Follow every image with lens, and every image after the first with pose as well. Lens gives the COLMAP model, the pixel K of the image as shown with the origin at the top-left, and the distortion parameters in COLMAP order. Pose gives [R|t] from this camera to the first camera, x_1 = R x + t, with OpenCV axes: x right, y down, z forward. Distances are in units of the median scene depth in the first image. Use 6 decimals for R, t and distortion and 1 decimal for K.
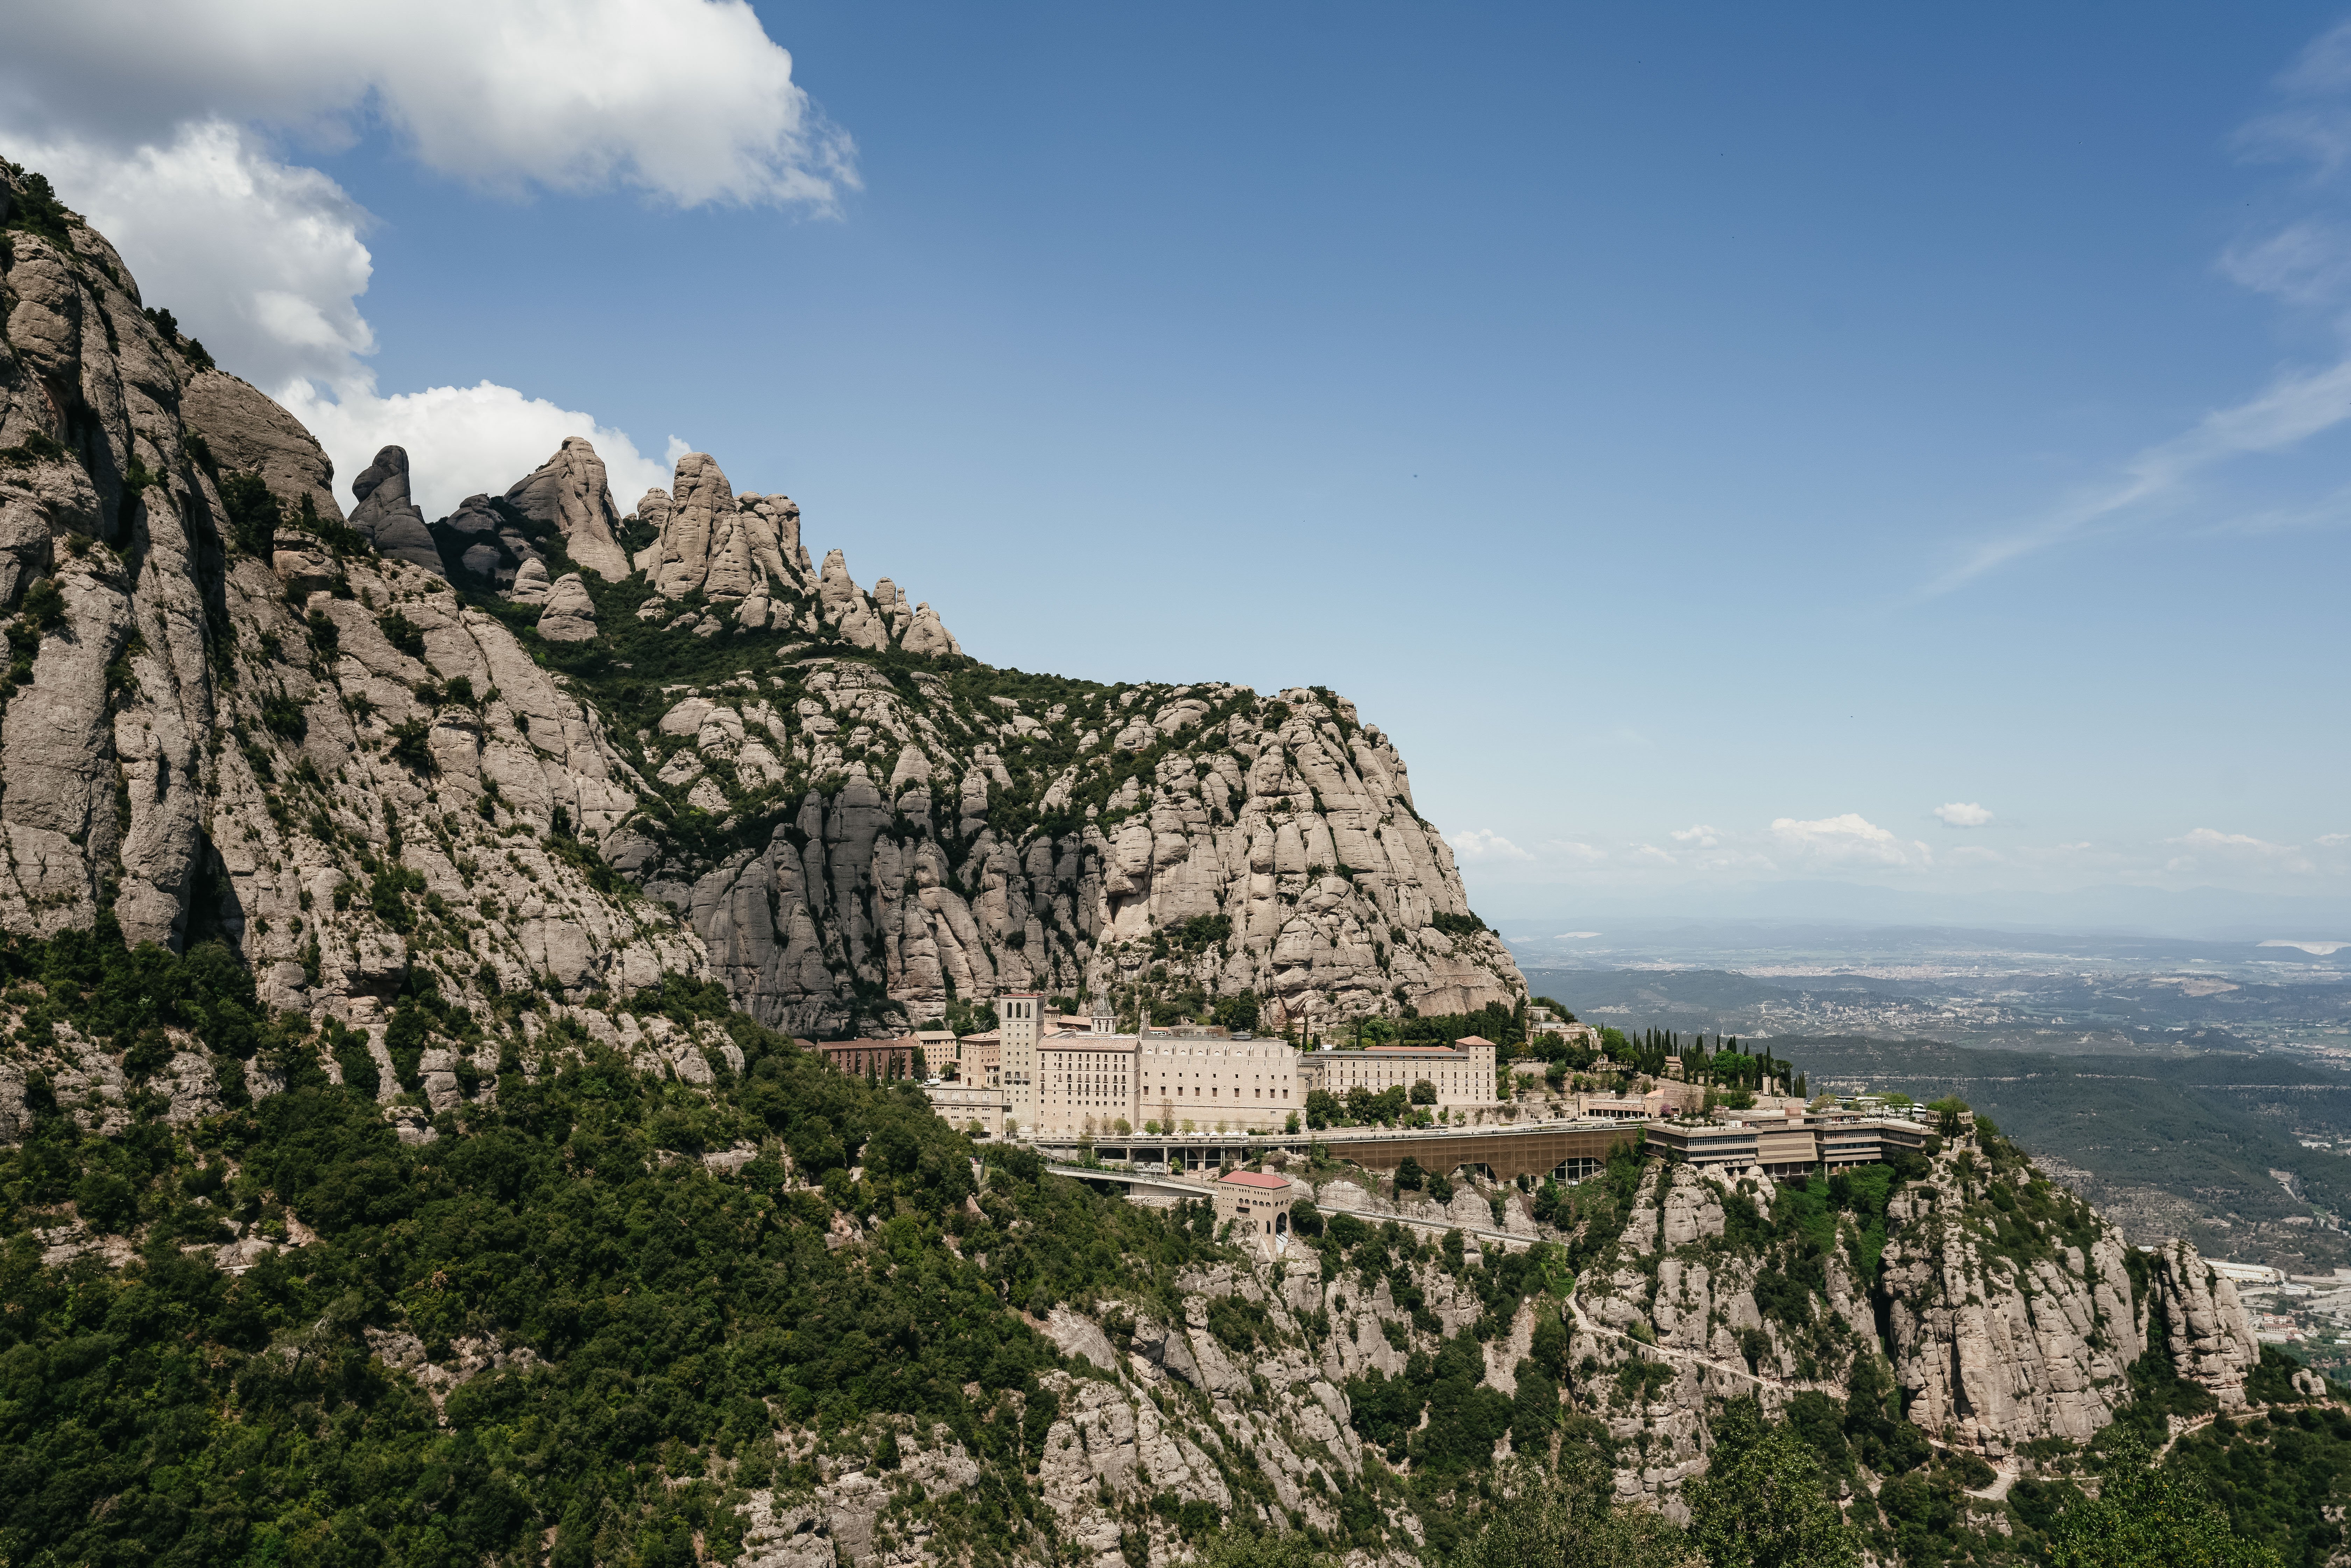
lens RADIAL K [[1597.1, 0, 1173.3], [0, 1597.1, 794.4], [0, 0, 1]] dist [-0.016108, 0.029594]
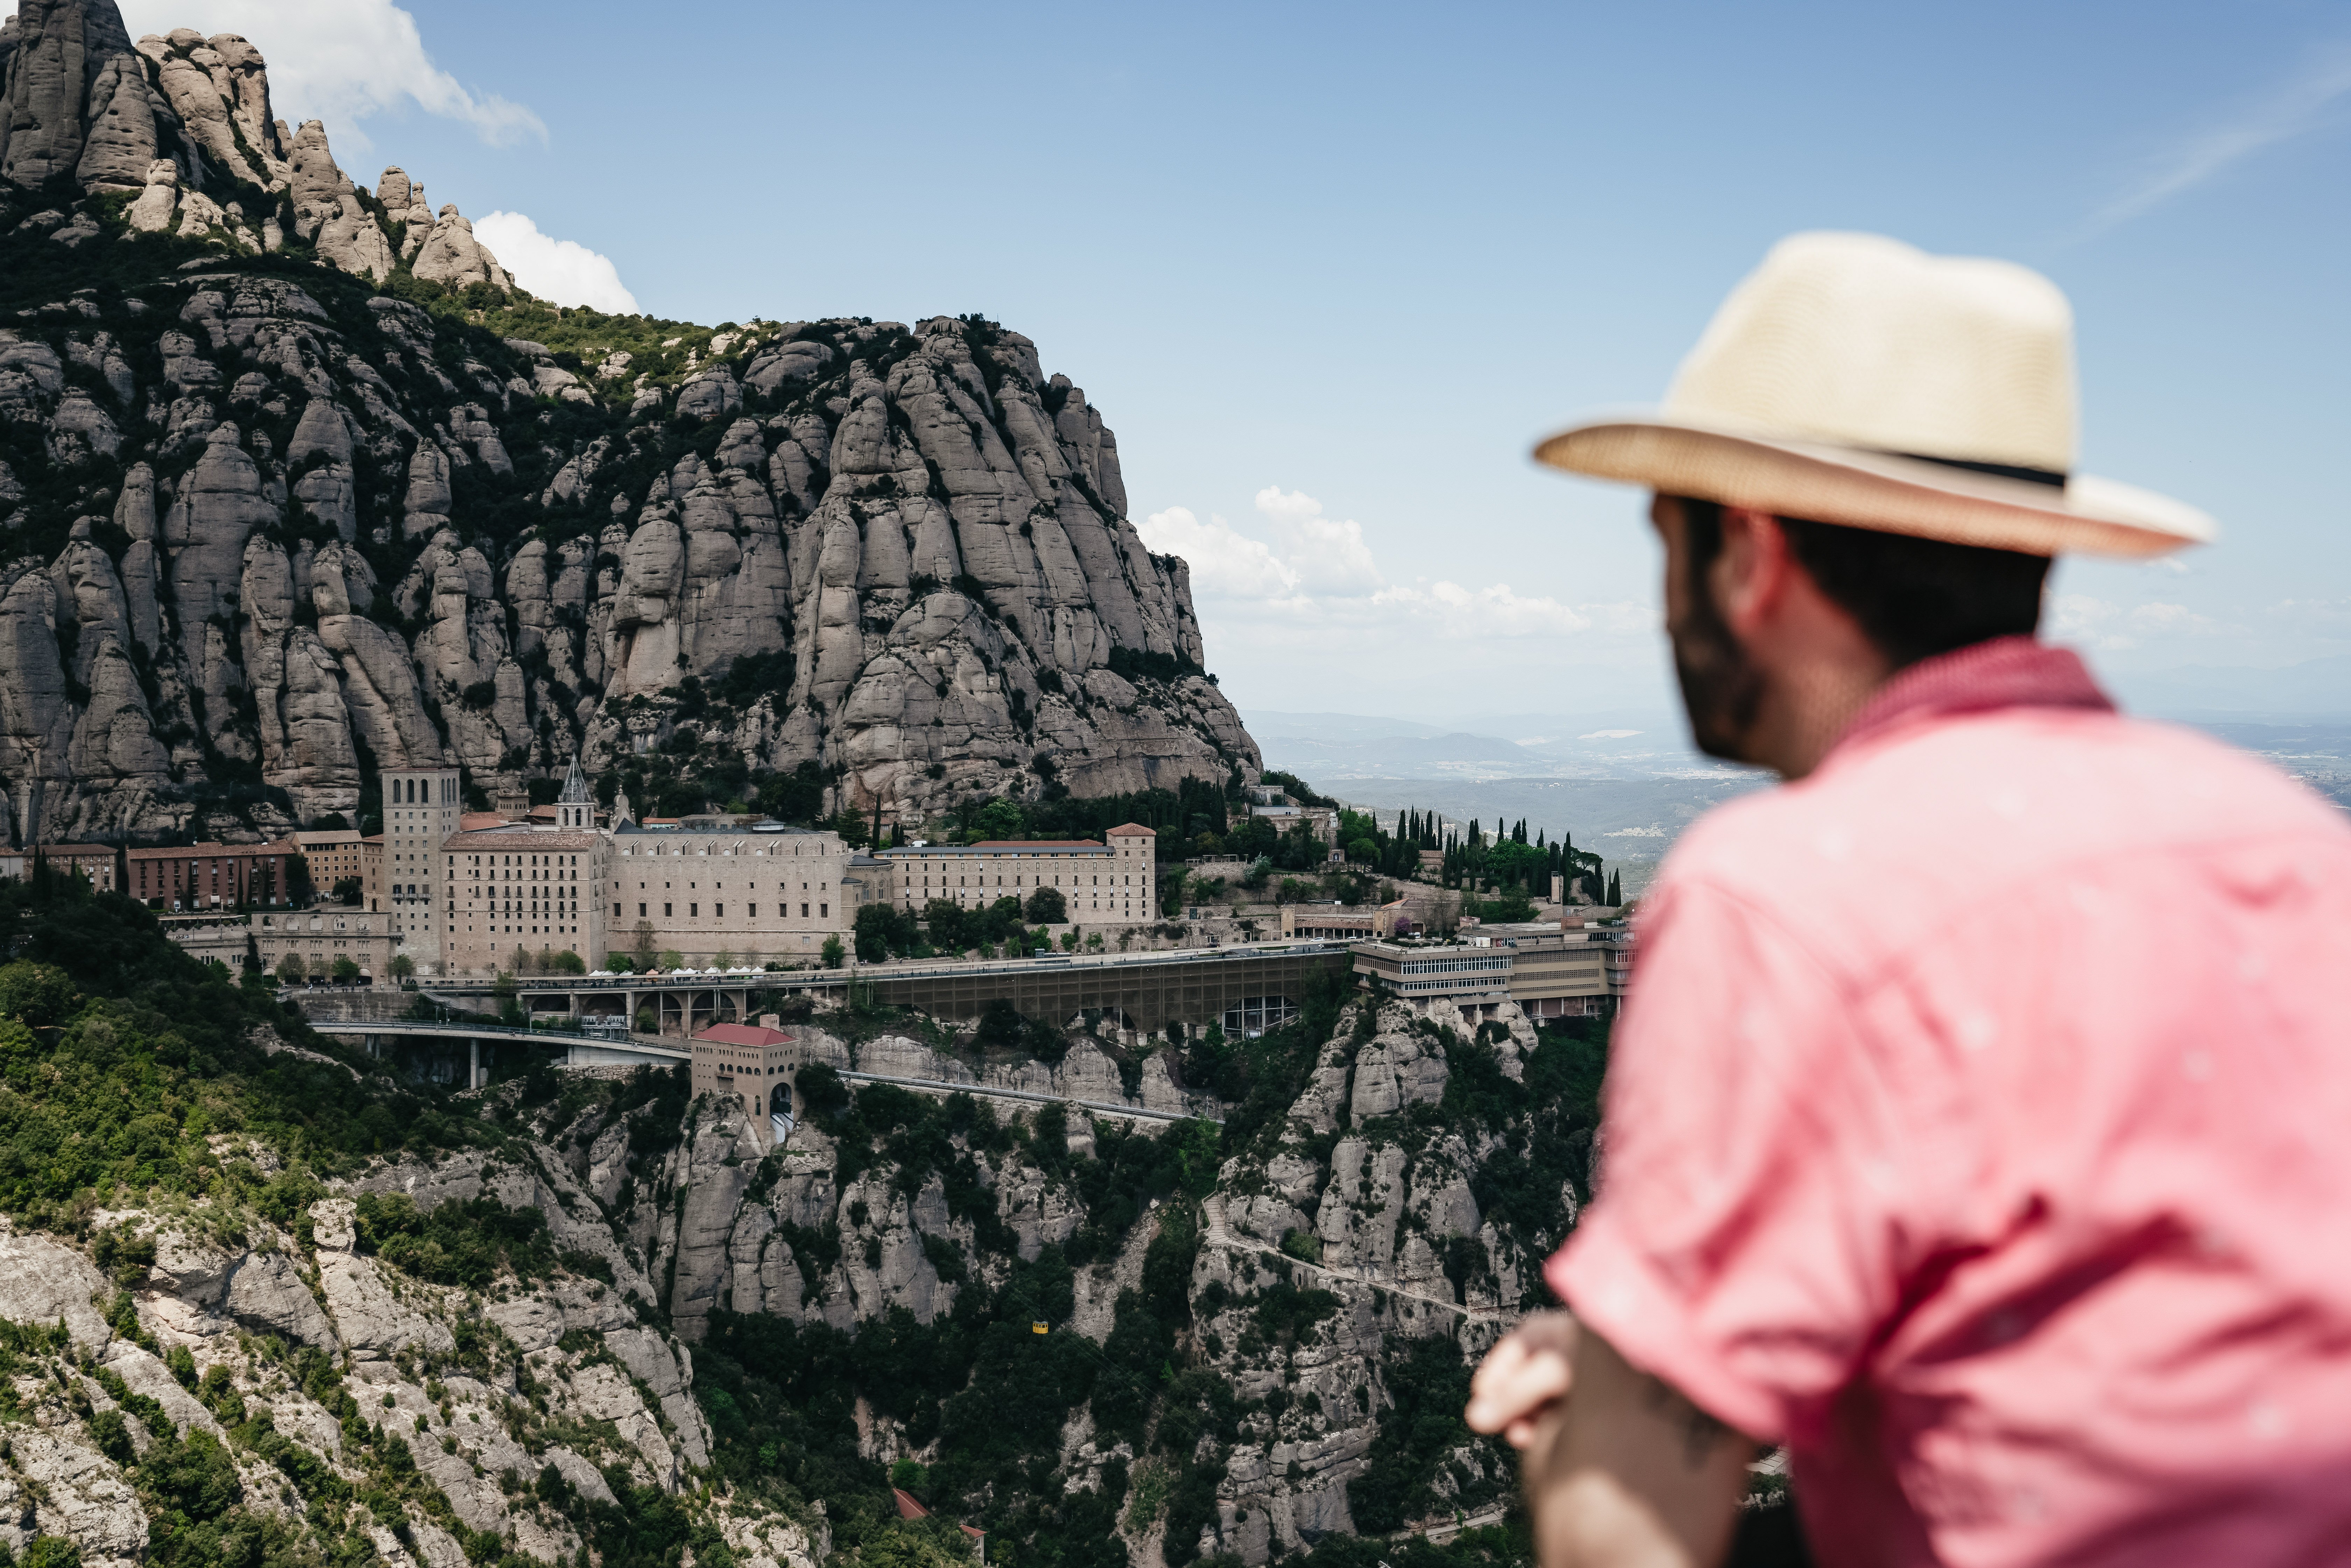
lens RADIAL K [[2214.4, 0, 1175.5], [0, 2214.4, 784.0], [0, 0, 1]] dist [0.039313, 0.083163]
pose [[0.998488, -0.013336, 0.053330, 0.145151], [0.007534, 0.994171, 0.107549, 0.032424], [-0.054453, -0.106984, 0.992768, 0.071841]]
